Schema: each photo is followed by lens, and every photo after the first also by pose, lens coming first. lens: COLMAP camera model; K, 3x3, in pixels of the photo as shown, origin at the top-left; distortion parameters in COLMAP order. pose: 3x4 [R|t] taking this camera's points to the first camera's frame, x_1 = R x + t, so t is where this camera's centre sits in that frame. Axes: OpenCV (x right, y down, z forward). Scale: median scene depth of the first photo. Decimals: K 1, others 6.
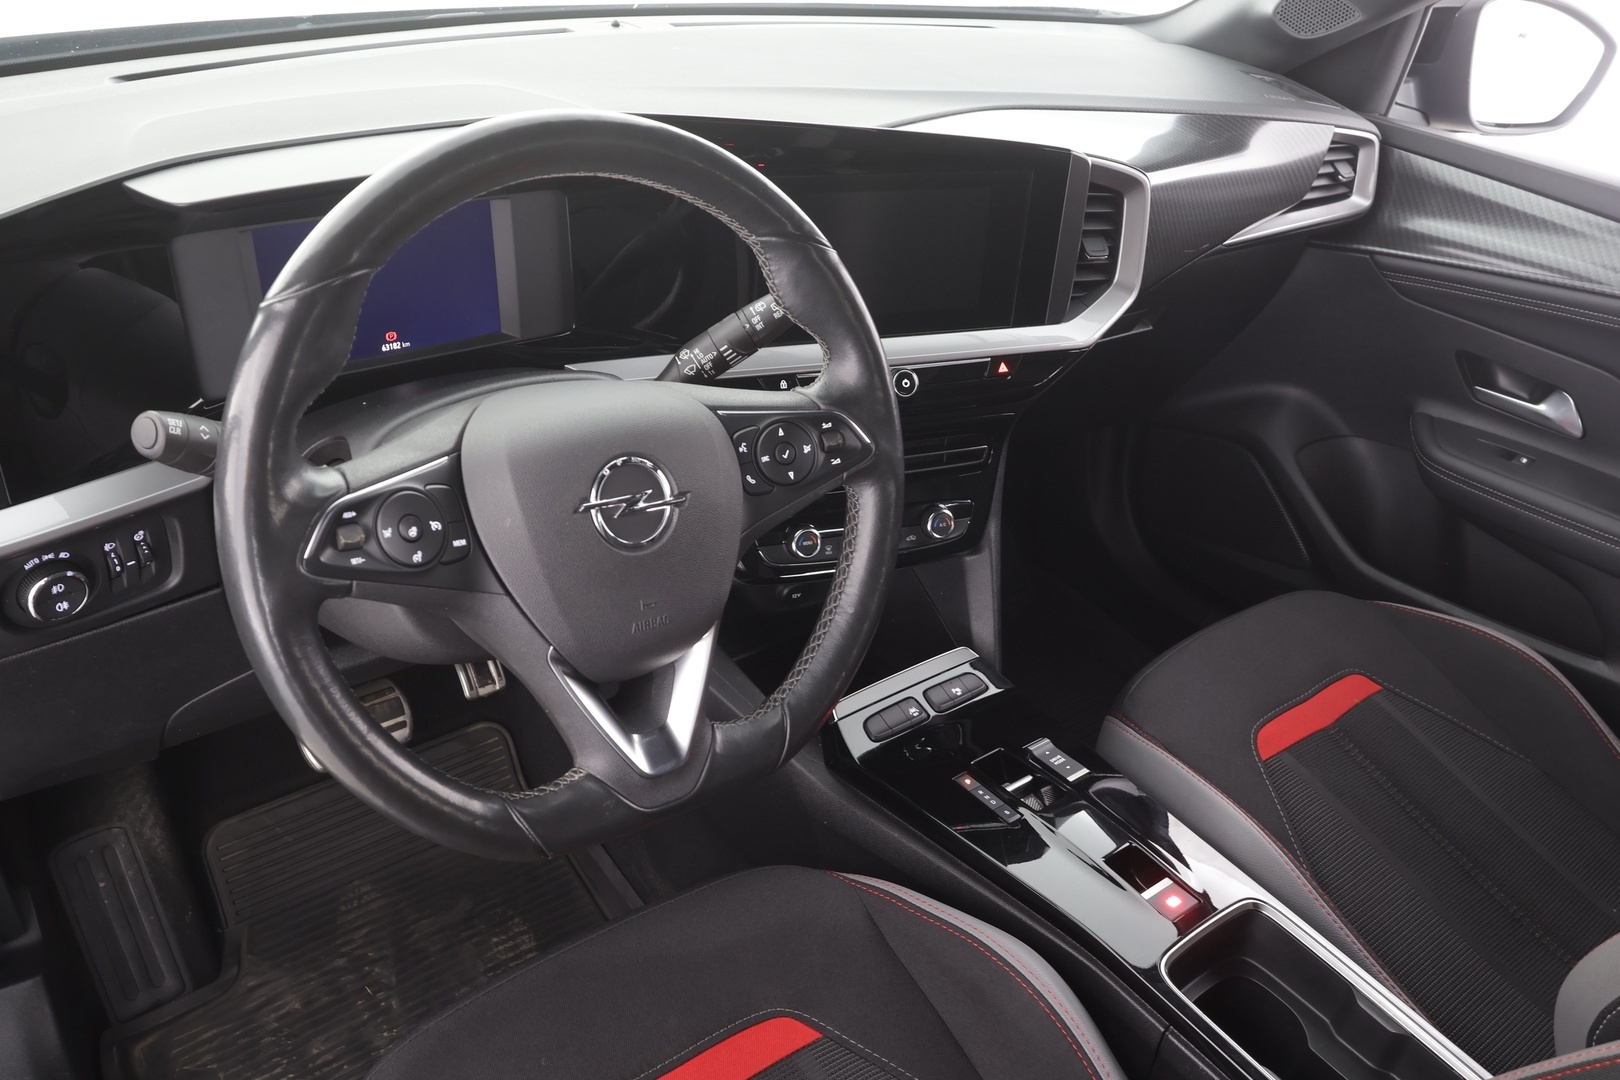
lens RADIAL K [[1304.1, 0, 815.0], [0, 1304.1, 539.6], [0, 0, 1]] dist [0.007607, -0.003456]
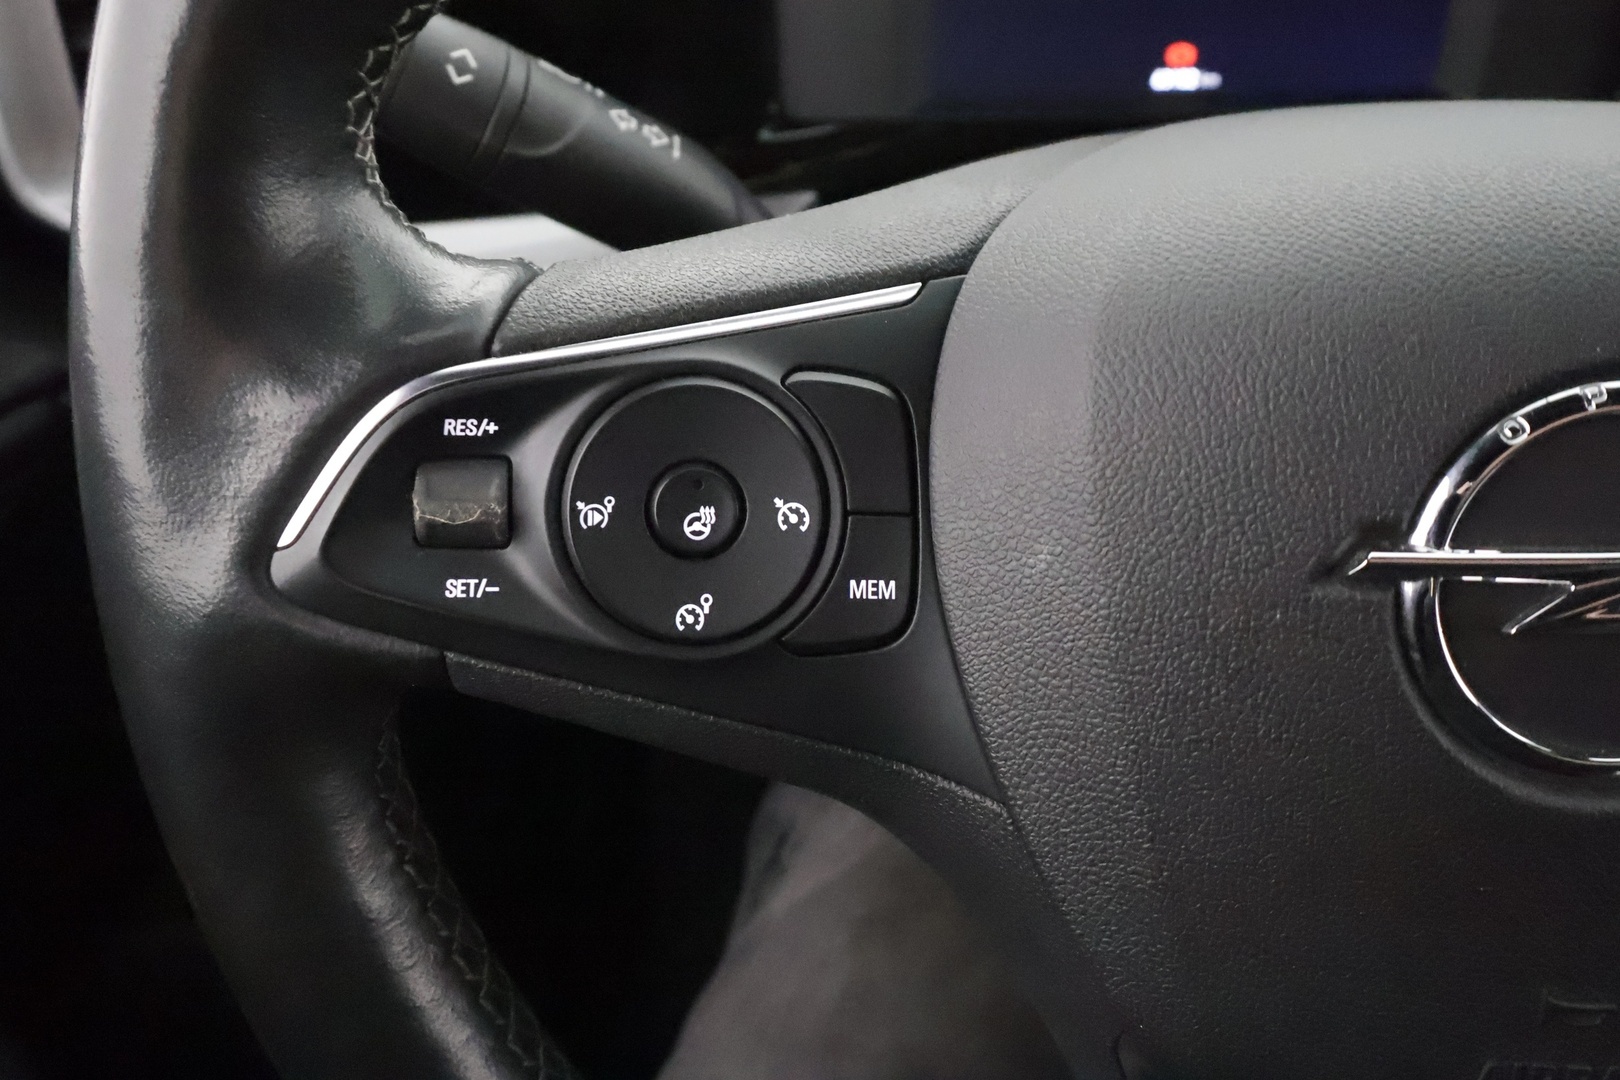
lens RADIAL K [[1304.1, 0, 818.6], [0, 1304.1, 535.5], [0, 0, 1]] dist [0.007607, -0.003456]
pose [[0.718553, 0.227961, -0.657051, -0.071433], [-0.173033, 0.973645, 0.148573, -0.035112], [0.673603, 0.006934, 0.739061, 0.566319]]
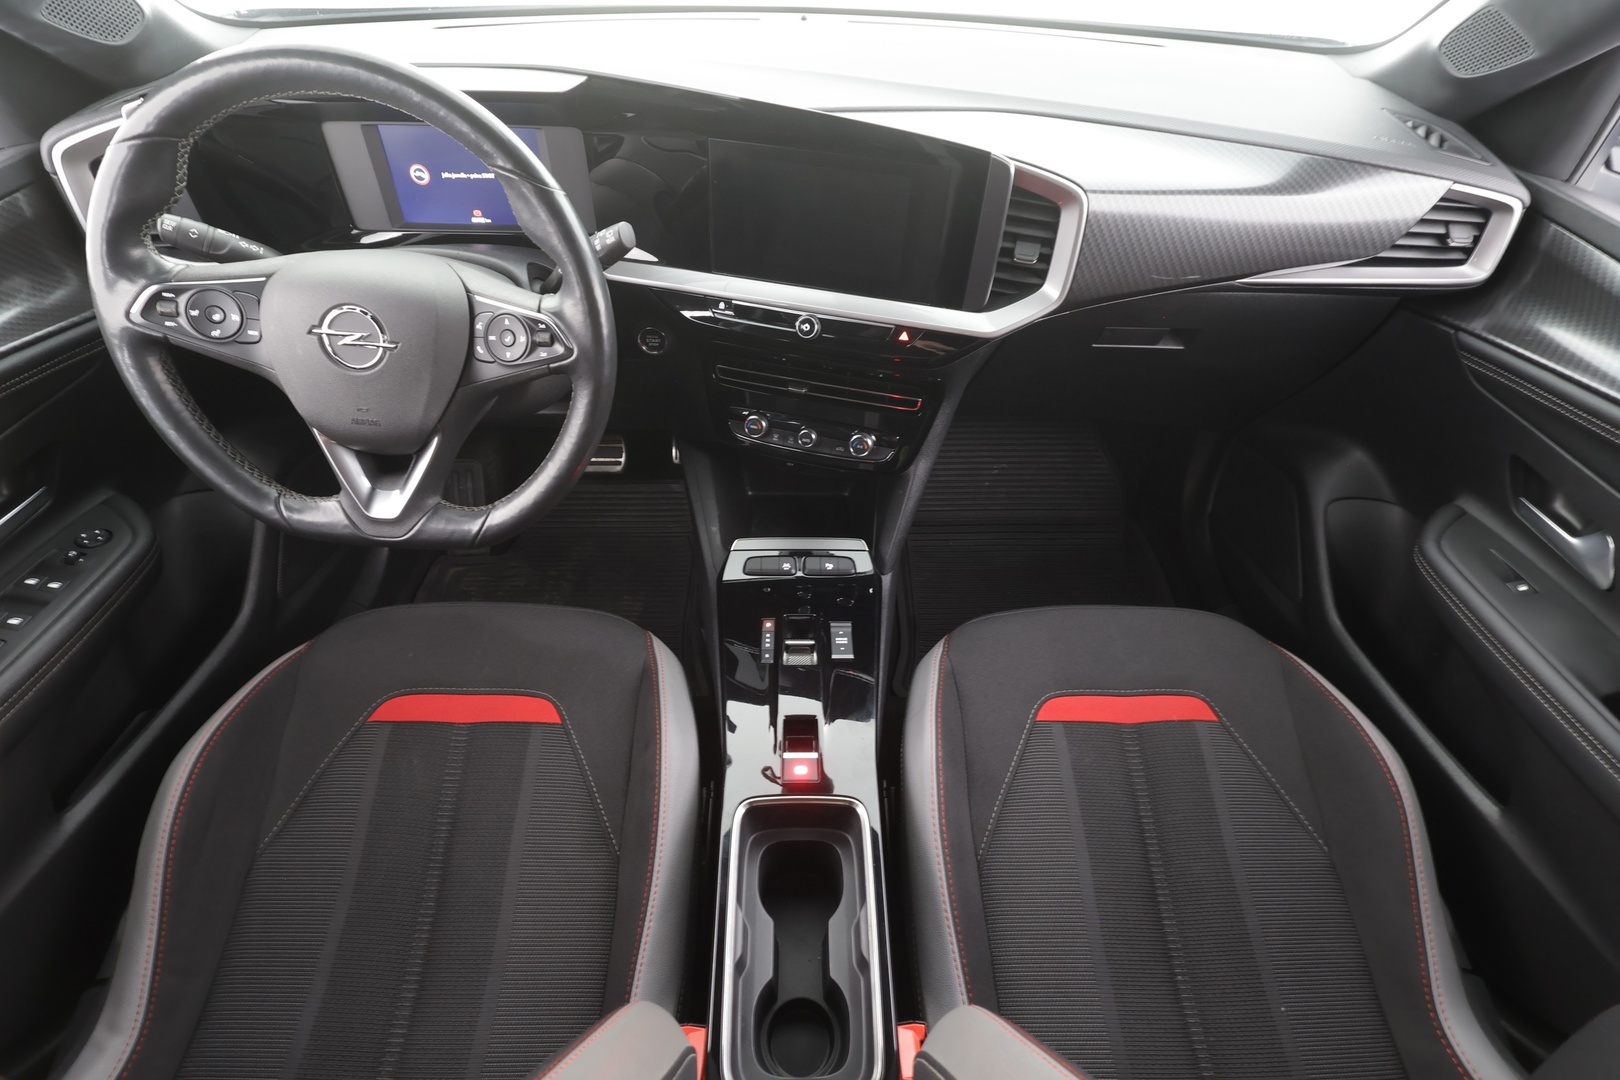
lens RADIAL K [[754.2, 0, 802.5], [0, 754.2, 544.3], [0, 0, 1]] dist [-0.002166, 0.001544]
pose [[0.793050, 0.377880, -0.477786, 0.579179], [-0.277184, 0.922289, 0.269354, -0.140102], [0.542440, -0.081176, 0.836164, 0.412619]]
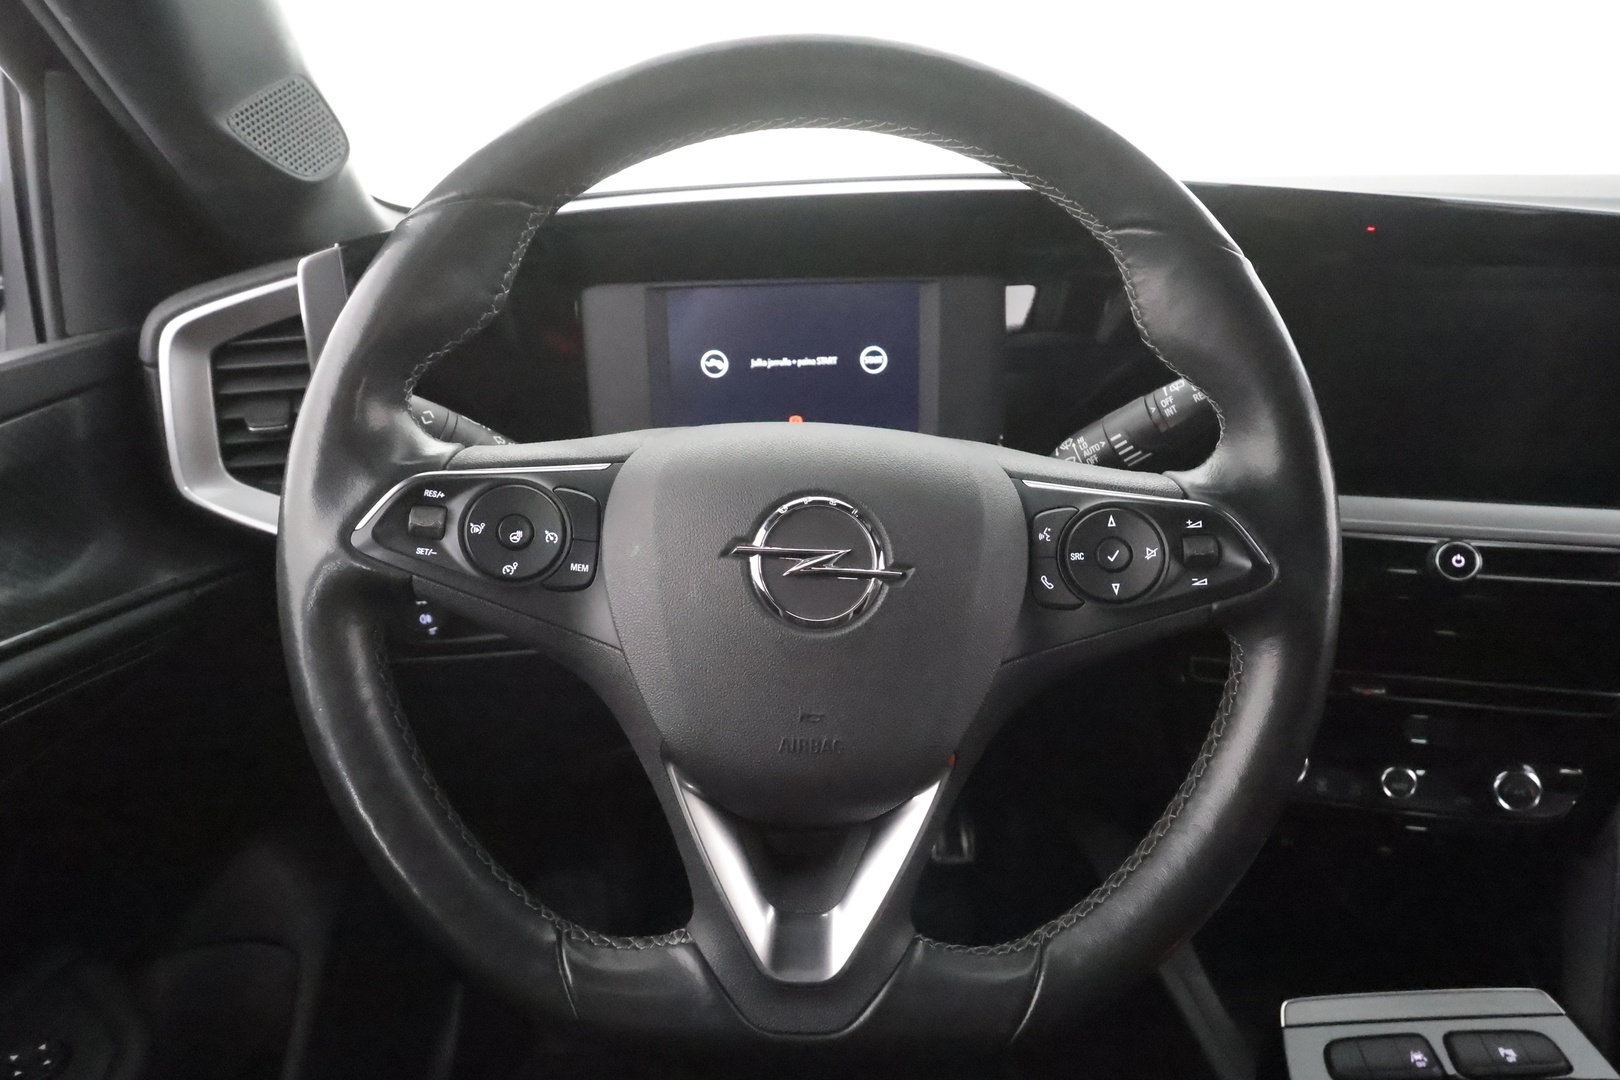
lens RADIAL K [[1040.1, 0, 806.4], [0, 1040.1, 540.8], [0, 0, 1]] dist [-0.002347, 0.000121]
pose [[0.799253, 0.110162, -0.590812, 0.135373], [-0.232999, 0.962970, -0.135648, 0.027992], [0.553991, 0.246076, 0.795324, 0.425499]]
